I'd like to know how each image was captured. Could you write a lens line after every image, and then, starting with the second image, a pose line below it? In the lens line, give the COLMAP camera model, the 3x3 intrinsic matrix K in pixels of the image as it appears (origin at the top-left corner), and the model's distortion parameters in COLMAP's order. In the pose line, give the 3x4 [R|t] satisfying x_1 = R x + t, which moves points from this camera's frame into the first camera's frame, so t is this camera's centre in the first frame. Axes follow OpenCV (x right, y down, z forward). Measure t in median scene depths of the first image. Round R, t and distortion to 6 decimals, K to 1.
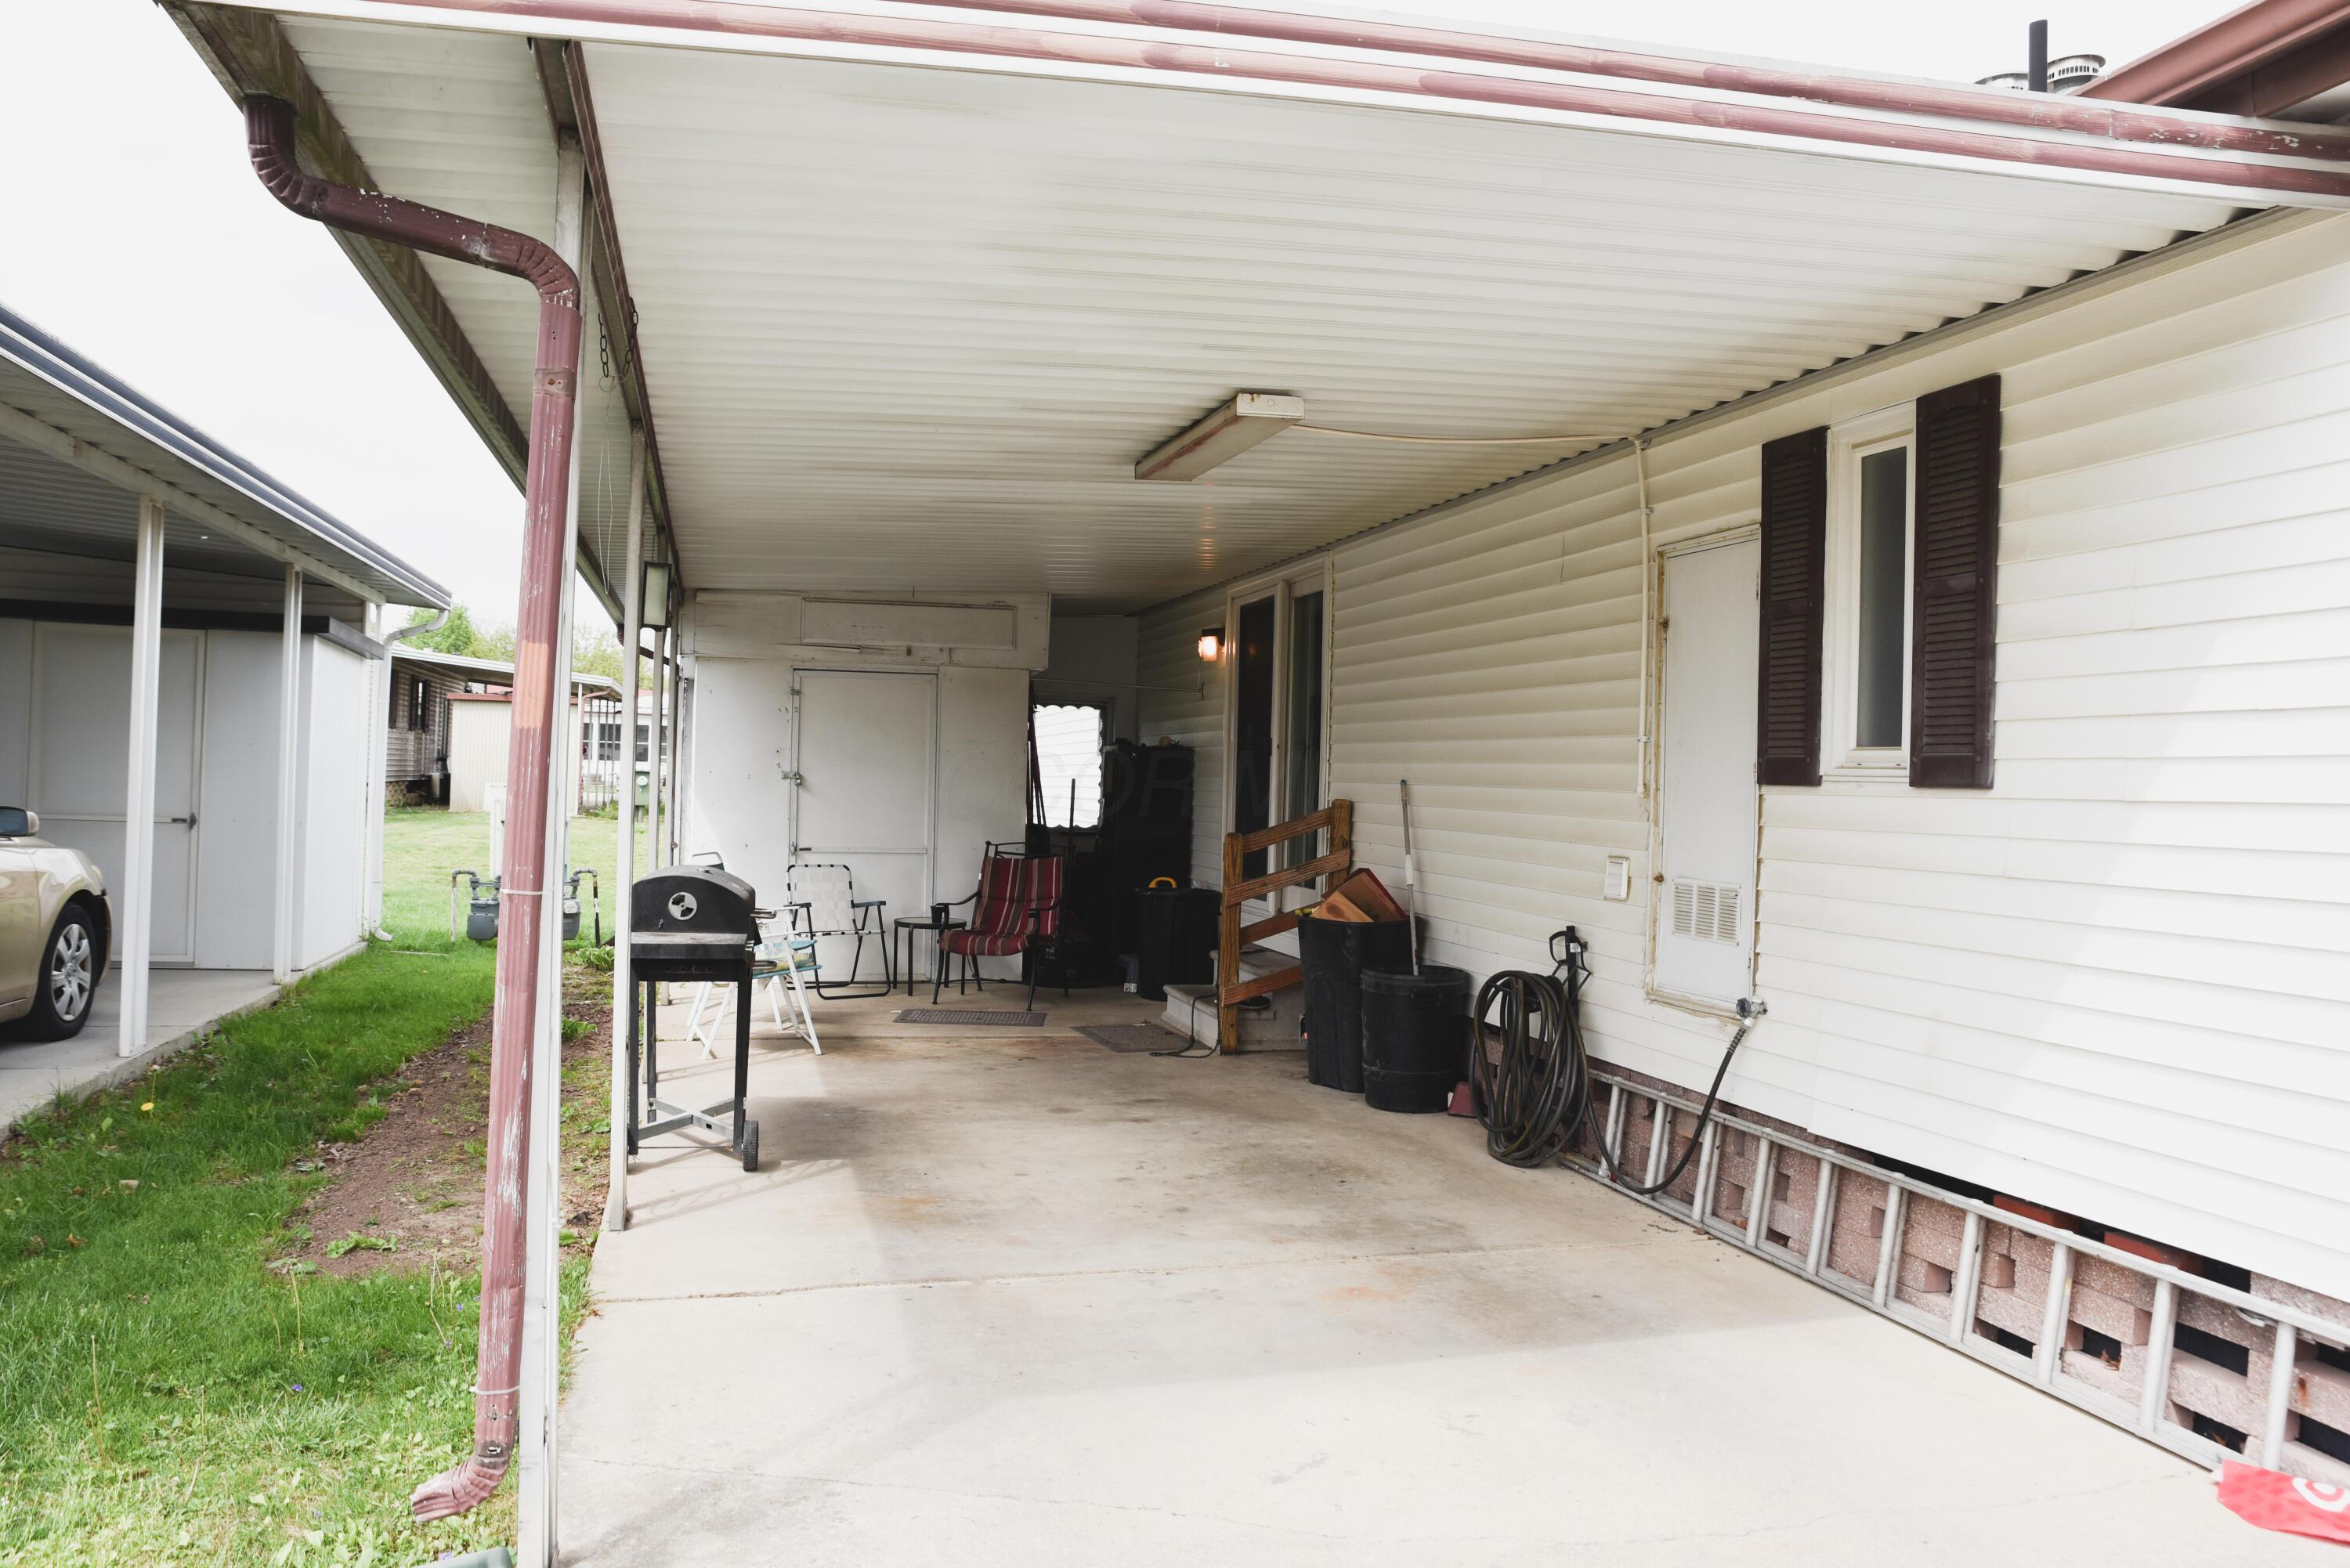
lens RADIAL K [[1689.6, 0, 1176.7], [0, 1689.6, 781.1], [0, 0, 1]] dist [0.004797, 0.001905]
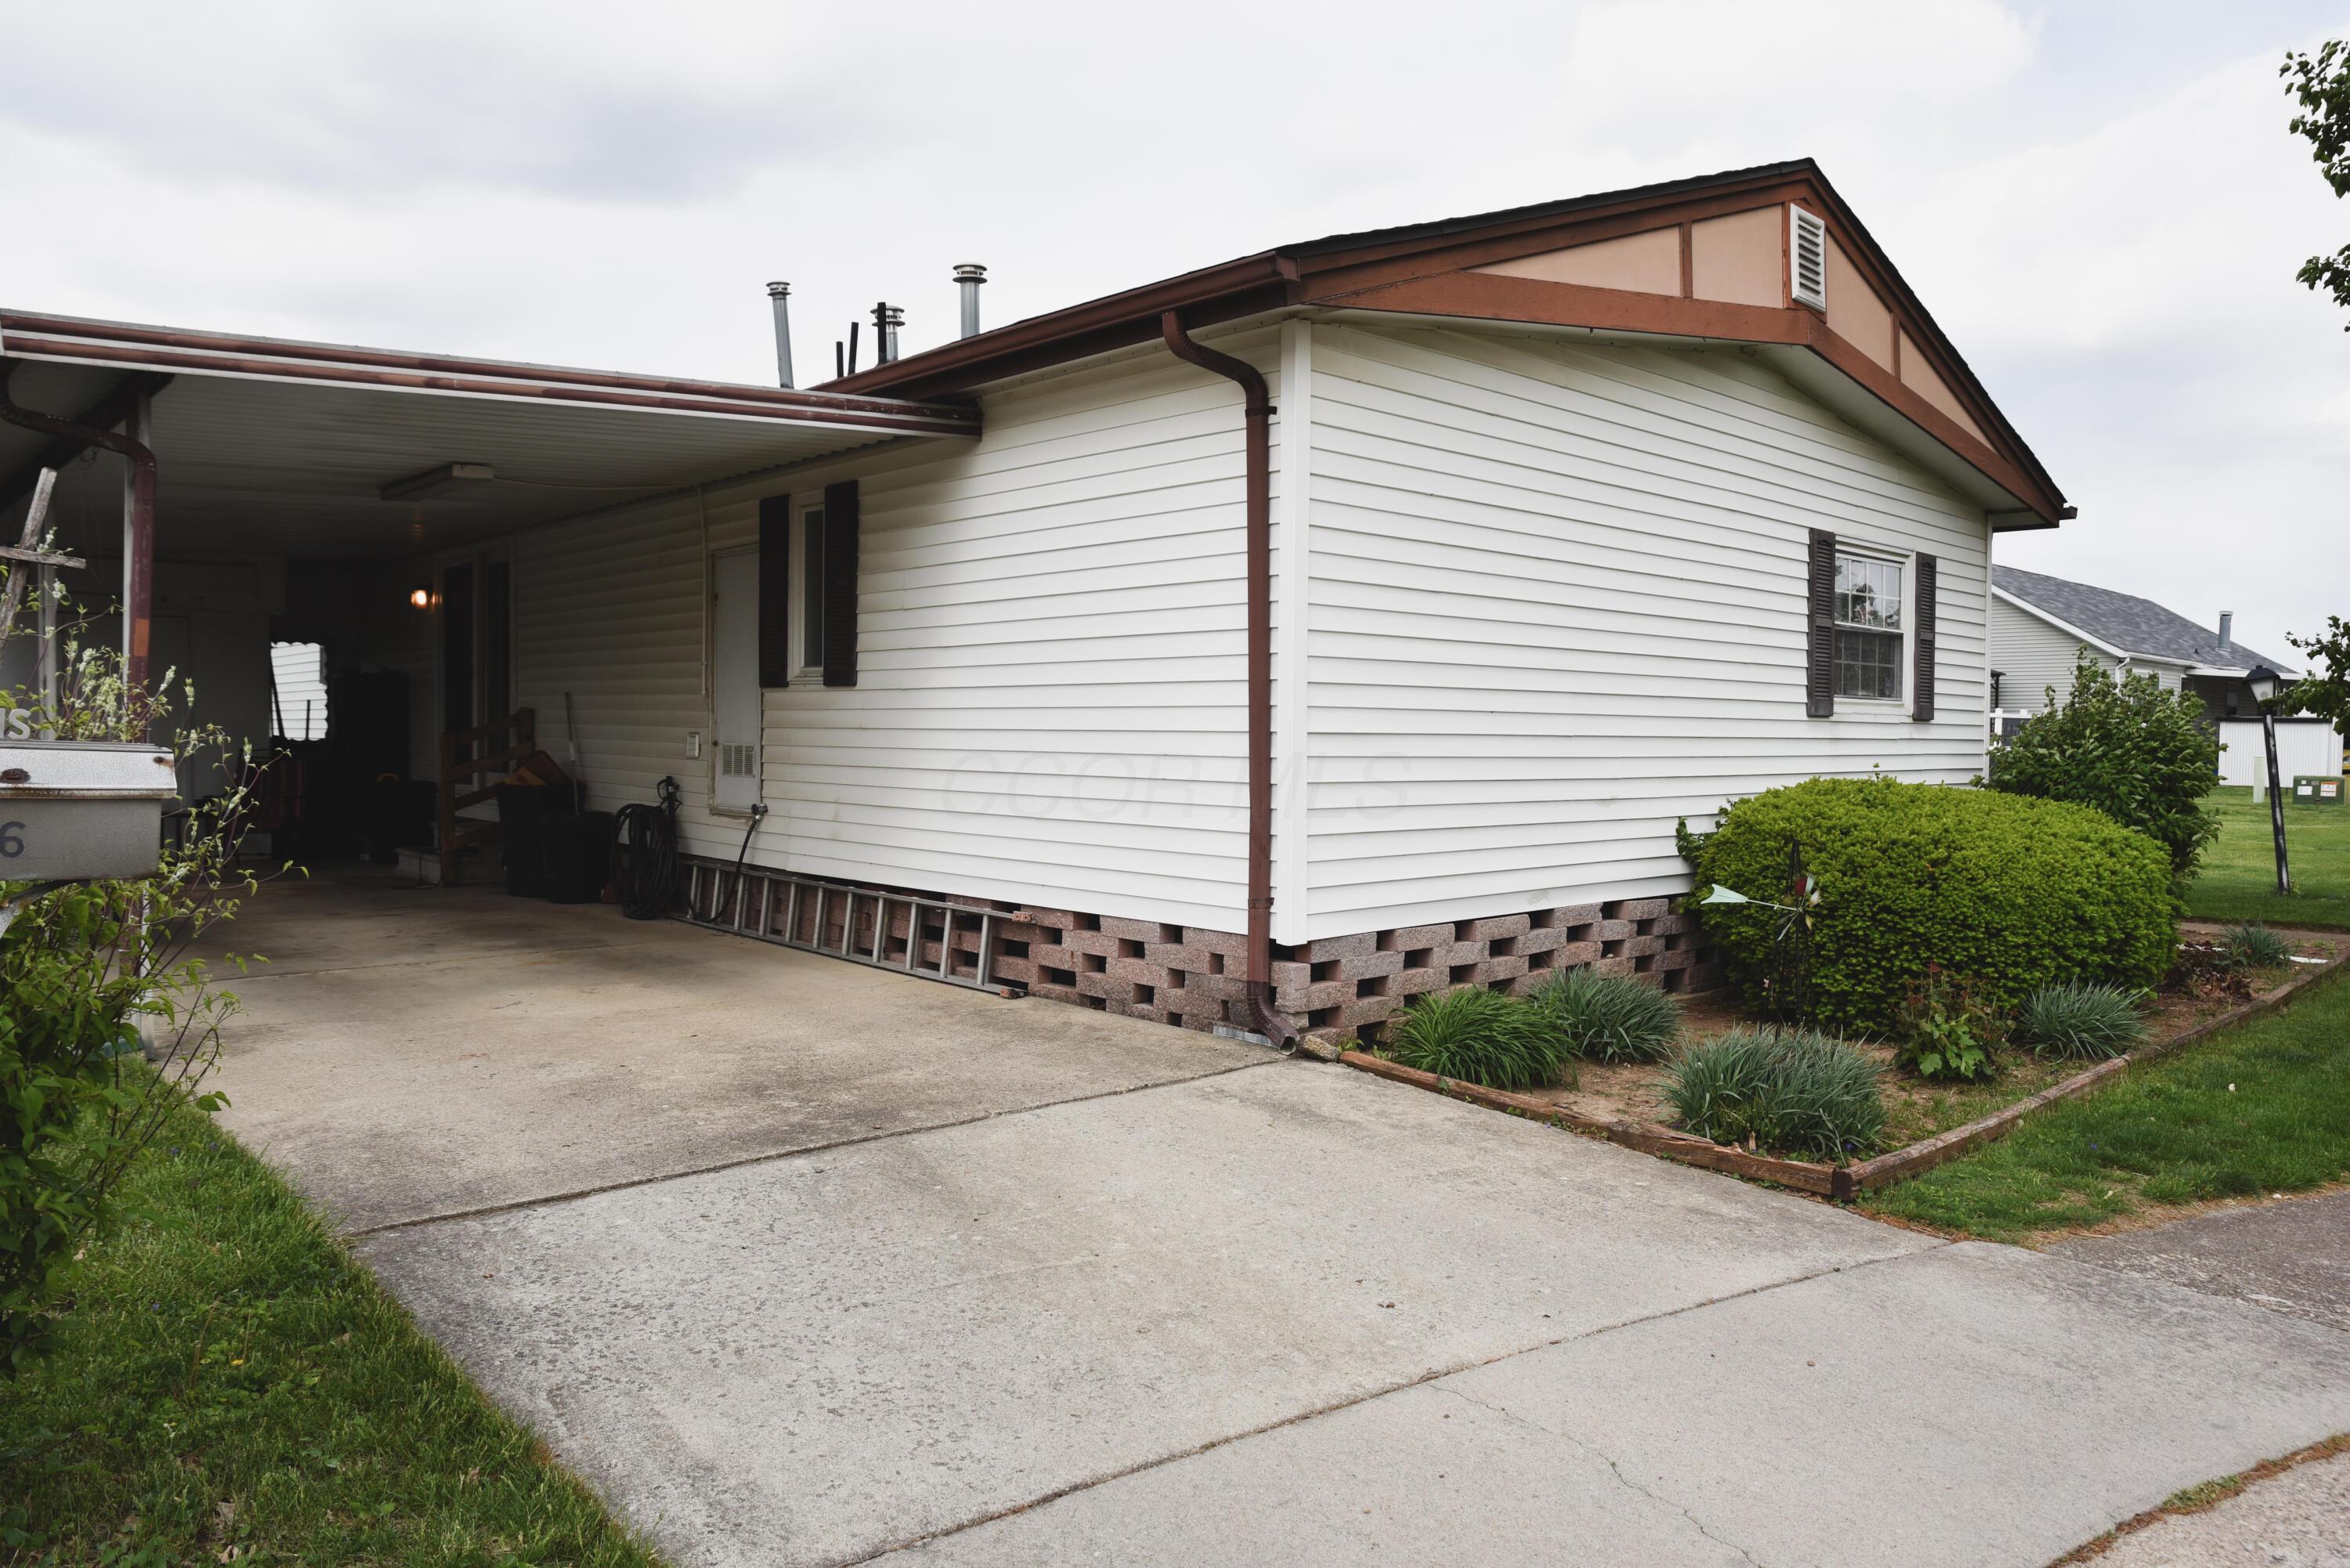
lens RADIAL K [[1620.0, 0, 1180.0], [0, 1620.0, 782.1], [0, 0, 1]] dist [-0.123121, 0.085339]
pose [[0.886676, -0.033727, 0.461159, -0.049712], [0.013390, 0.998791, 0.047303, 0.024590], [-0.462197, -0.035767, 0.886056, -0.651546]]
